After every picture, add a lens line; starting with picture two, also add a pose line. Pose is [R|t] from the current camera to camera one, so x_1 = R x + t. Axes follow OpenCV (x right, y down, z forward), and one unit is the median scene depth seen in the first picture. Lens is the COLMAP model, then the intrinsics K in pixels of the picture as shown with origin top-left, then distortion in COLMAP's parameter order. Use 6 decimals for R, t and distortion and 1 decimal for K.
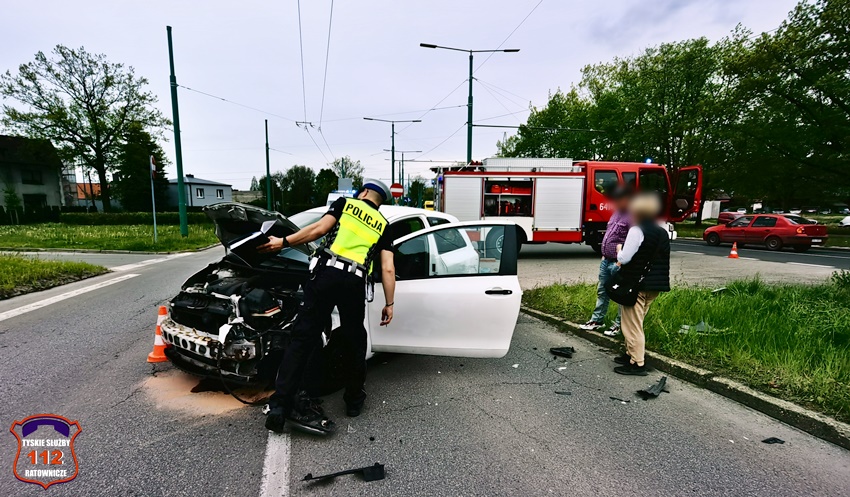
lens RADIAL K [[439.3, 0, 391.6], [0, 439.3, 274.8], [0, 0, 1]] dist [-0.021710, 0.023816]
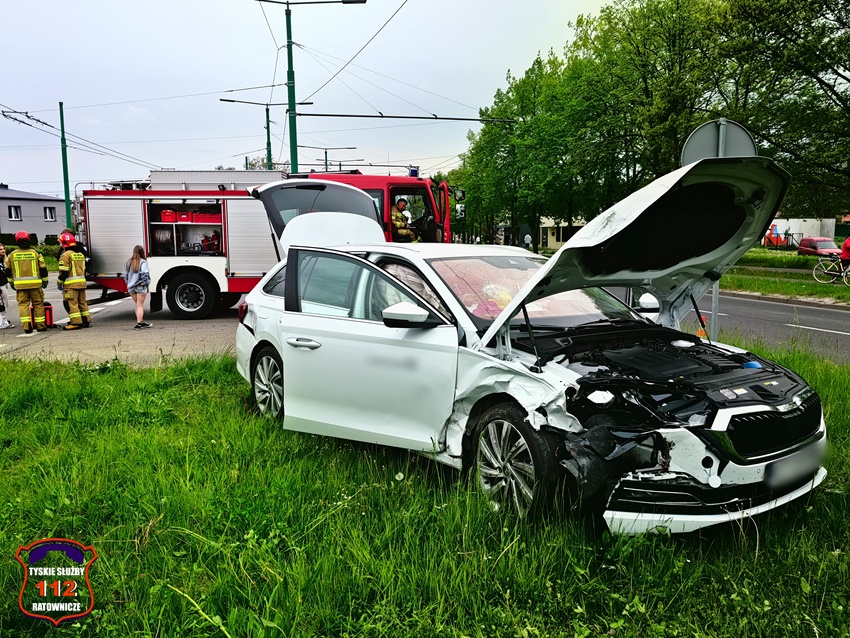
lens RADIAL K [[695.3, 0, 425.0], [0, 695.3, 319.0], [0, 0, 1]] dist [0.012283, -0.010341]
pose [[0.999976, -0.003545, -0.005910, 0.251042], [0.003390, 0.999656, -0.025993, -0.002838], [0.006000, 0.025972, 0.999645, -0.026873]]
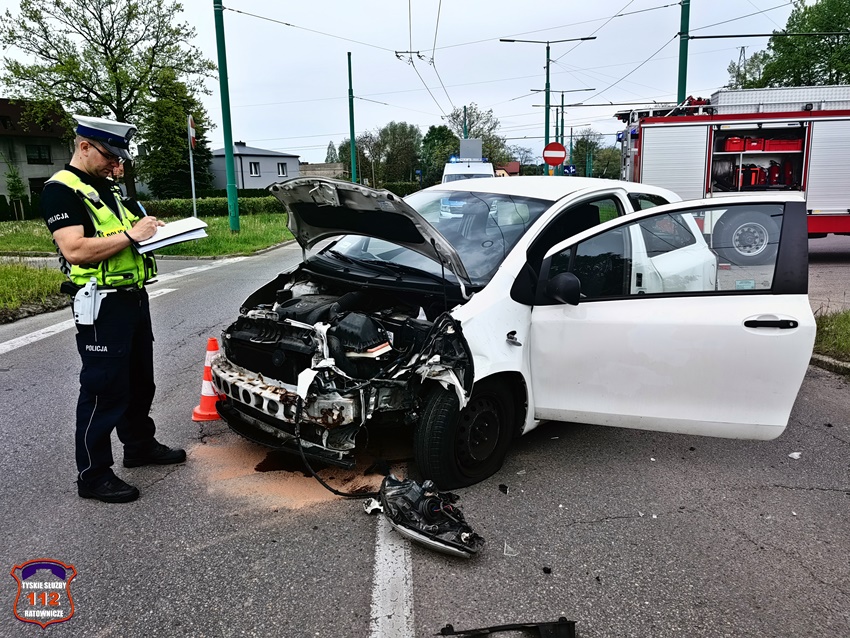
lens RADIAL K [[680.5, 0, 395.1], [0, 680.5, 315.5], [0, 0, 1]] dist [0.007077, -0.005385]
pose [[0.978311, 0.011625, -0.206814, -0.004991], [-0.004038, 0.999304, 0.037071, -0.000161], [0.207101, -0.035432, 0.977678, 0.006107]]
